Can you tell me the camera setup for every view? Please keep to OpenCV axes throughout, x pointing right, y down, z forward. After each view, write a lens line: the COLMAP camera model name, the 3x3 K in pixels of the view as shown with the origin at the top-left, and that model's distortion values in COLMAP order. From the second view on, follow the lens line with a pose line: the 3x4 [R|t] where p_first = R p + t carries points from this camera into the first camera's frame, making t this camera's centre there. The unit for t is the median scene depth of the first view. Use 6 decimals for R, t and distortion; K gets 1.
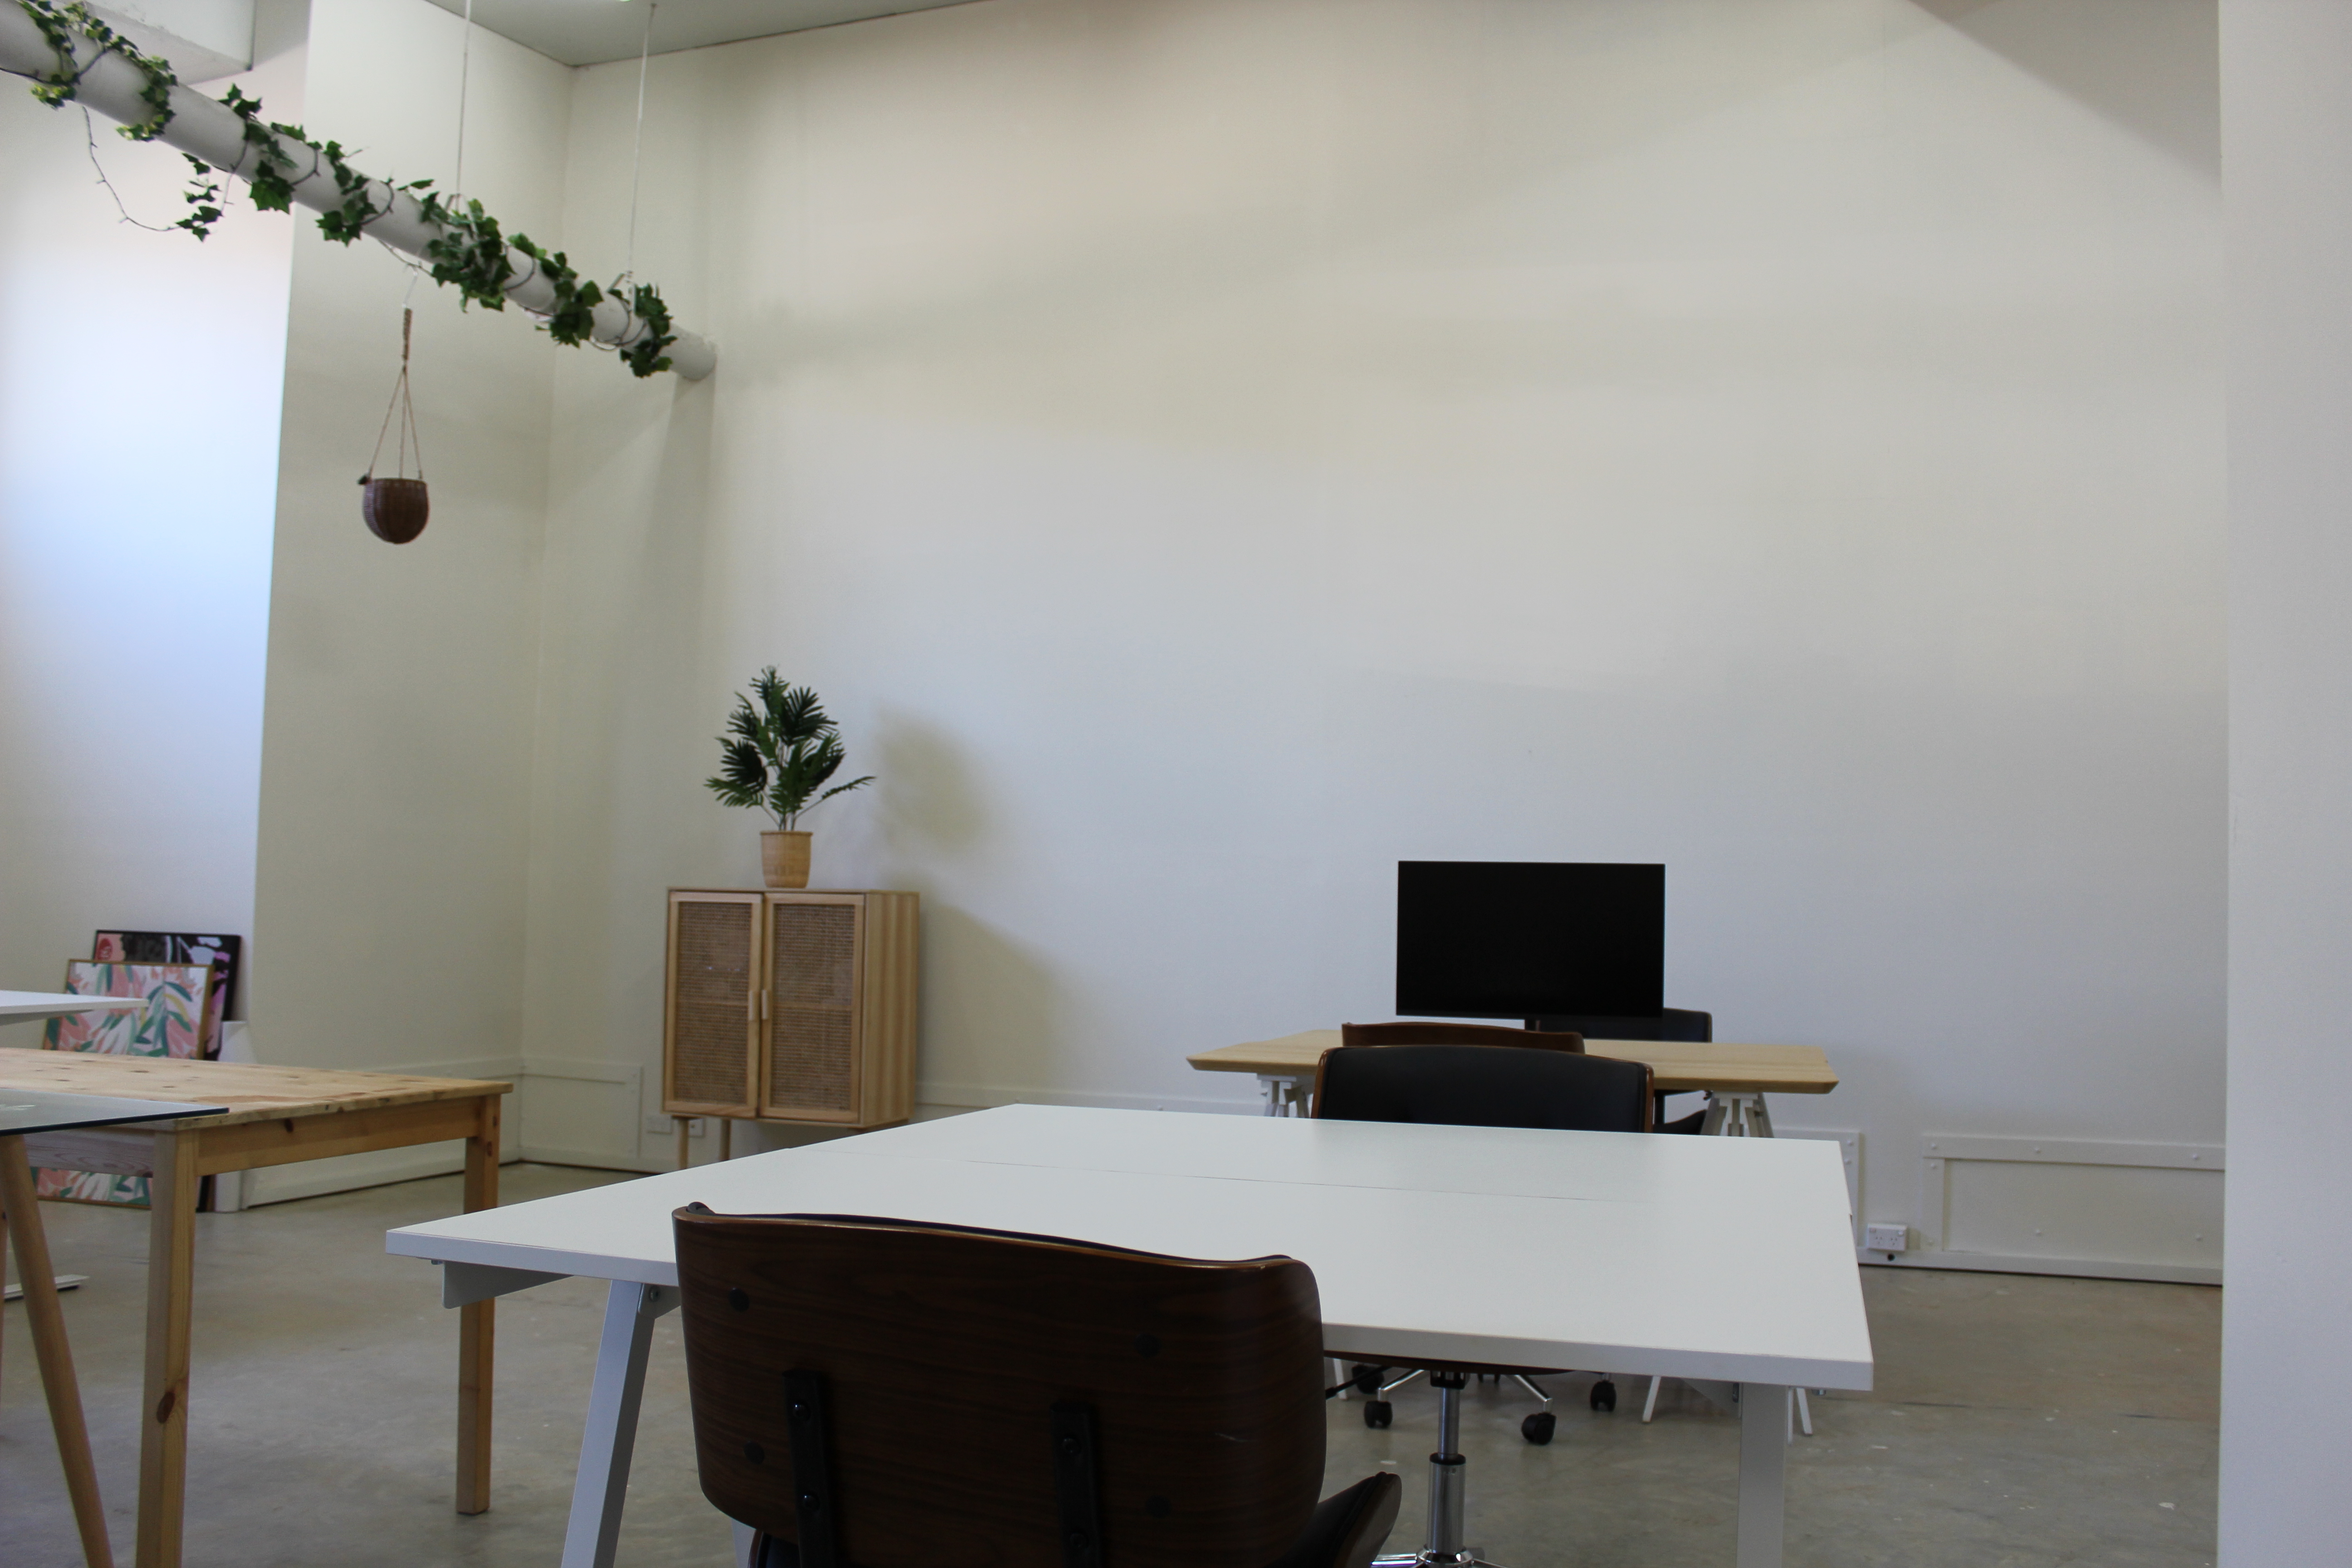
lens RADIAL K [[1949.5, 0, 1181.2], [0, 1949.5, 796.8], [0, 0, 1]] dist [-0.168197, 0.150943]
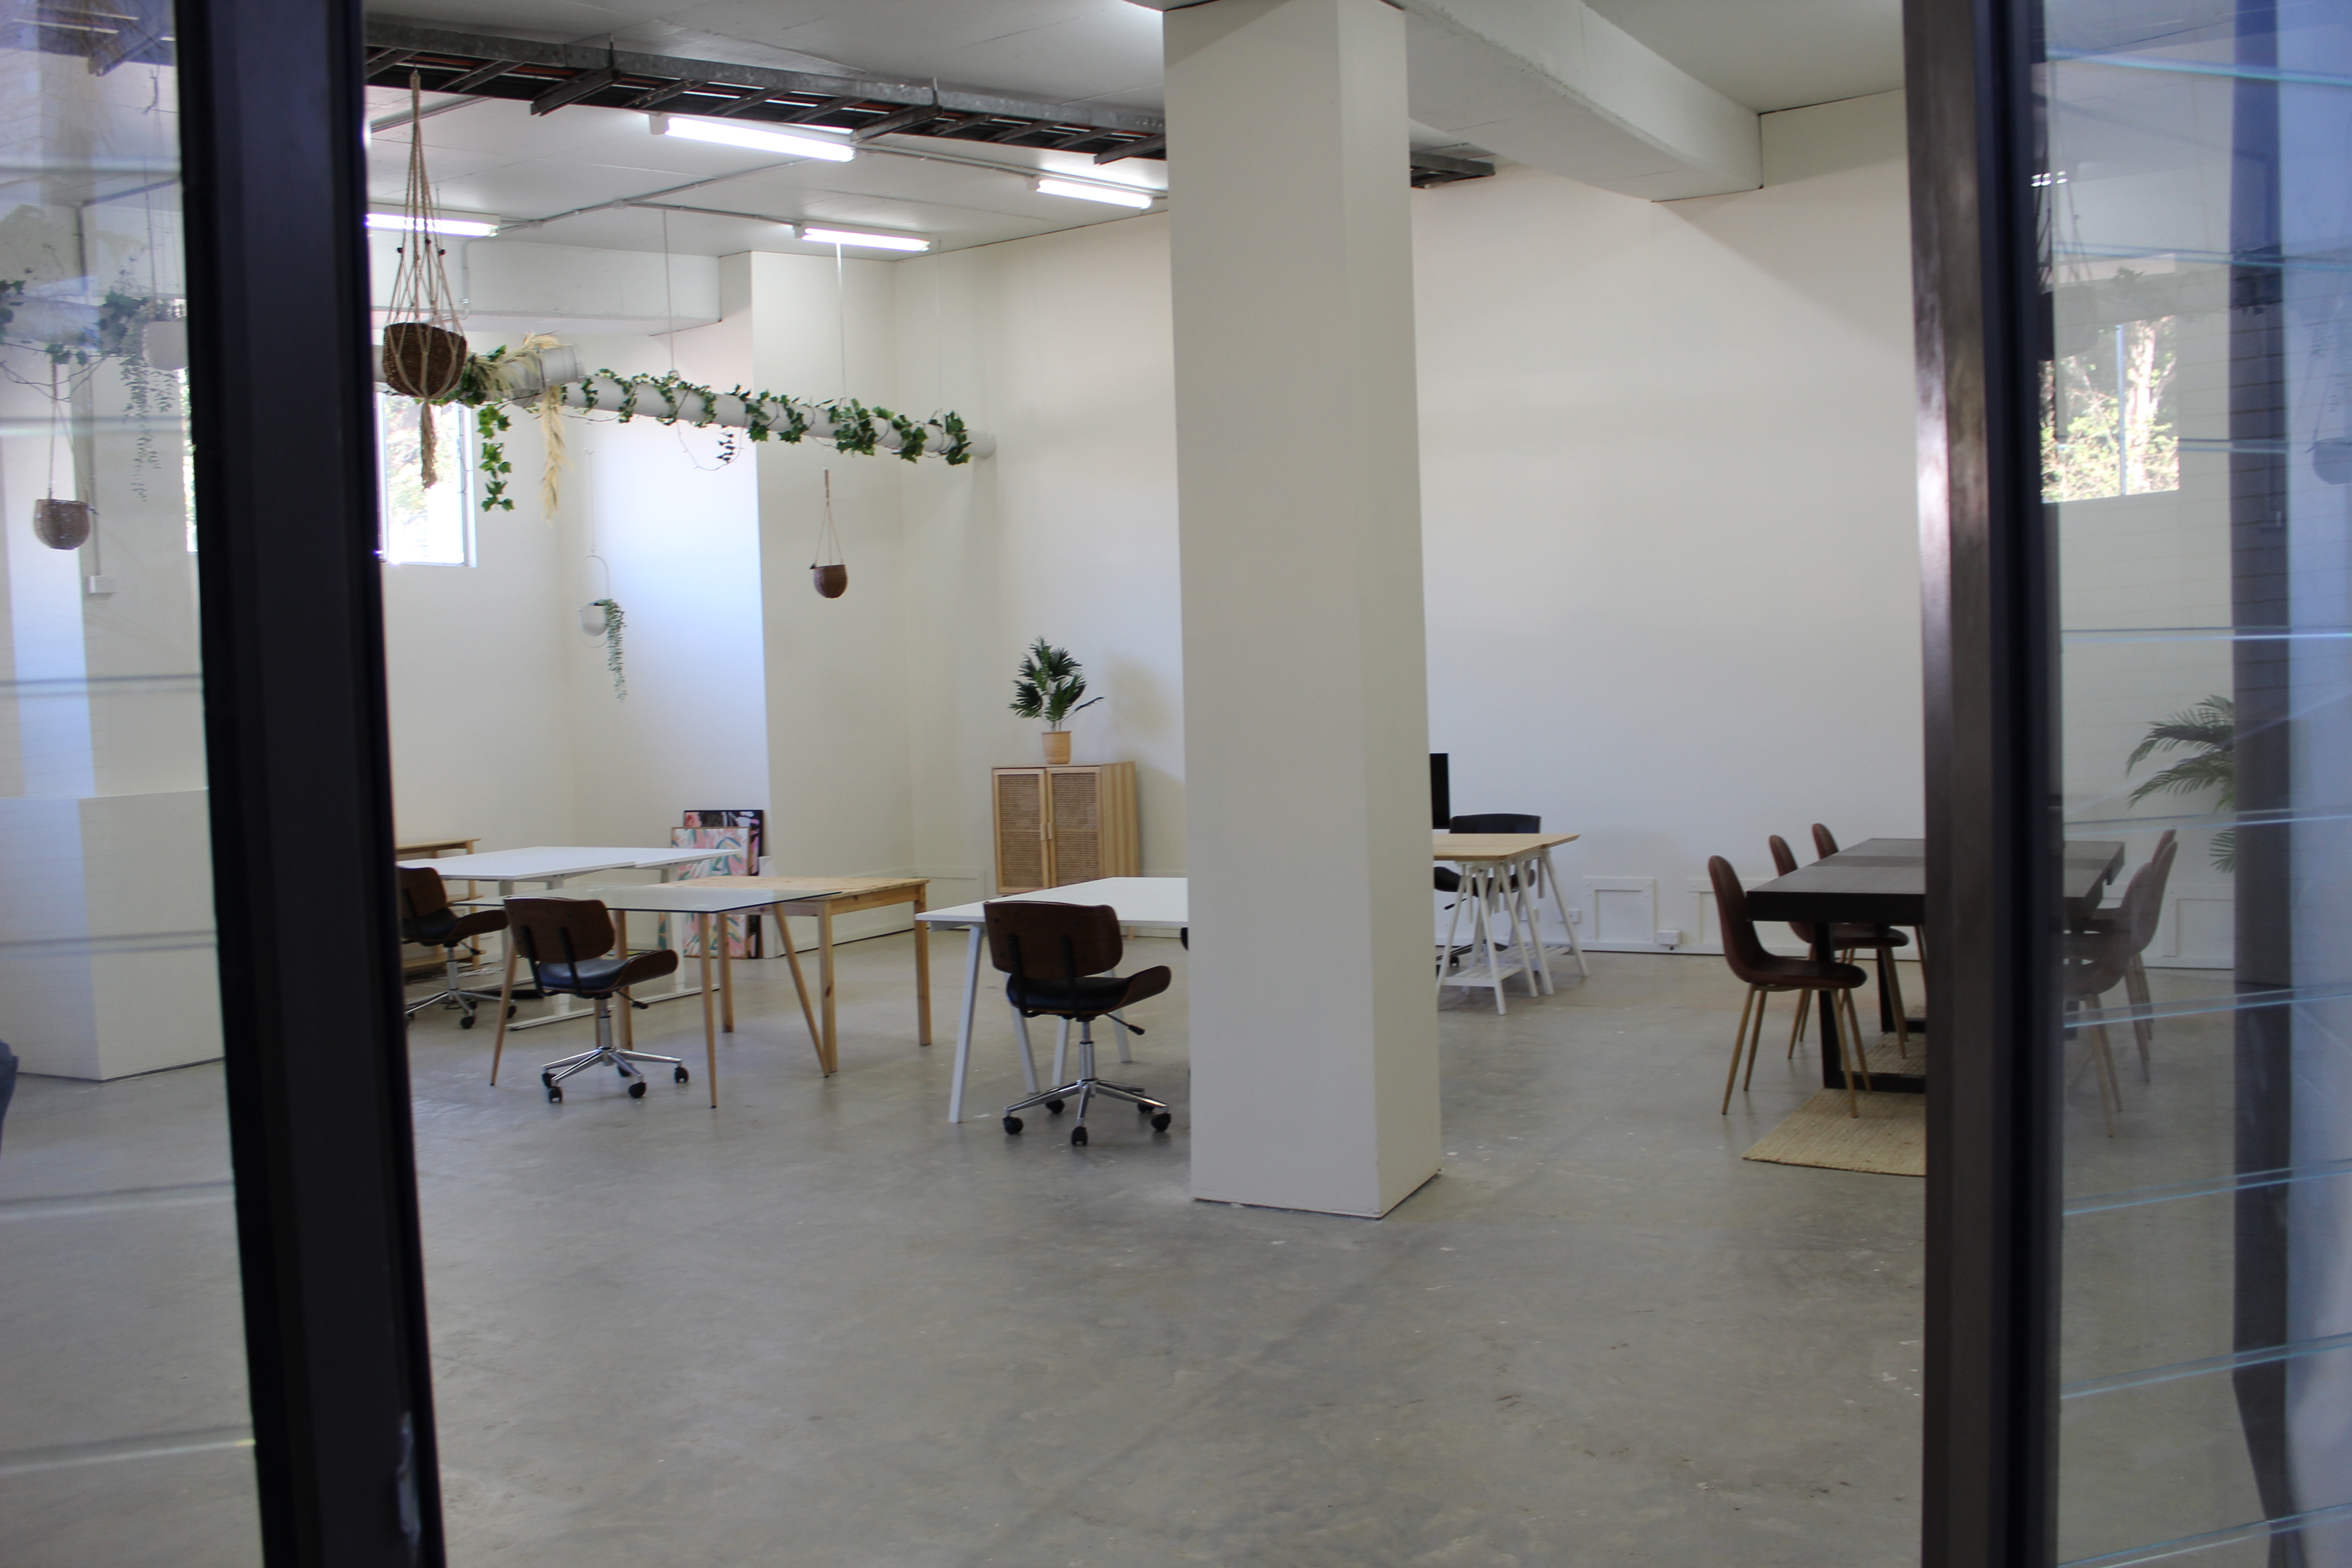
lens RADIAL K [[1949.5, 0, 1181.2], [0, 1949.5, 796.8], [0, 0, 1]] dist [-0.168197, 0.150943]
pose [[0.983700, -0.046504, -0.173698, 0.224453], [0.065510, 0.992276, 0.105338, -0.108349], [0.167458, -0.115000, 0.979149, -0.758506]]
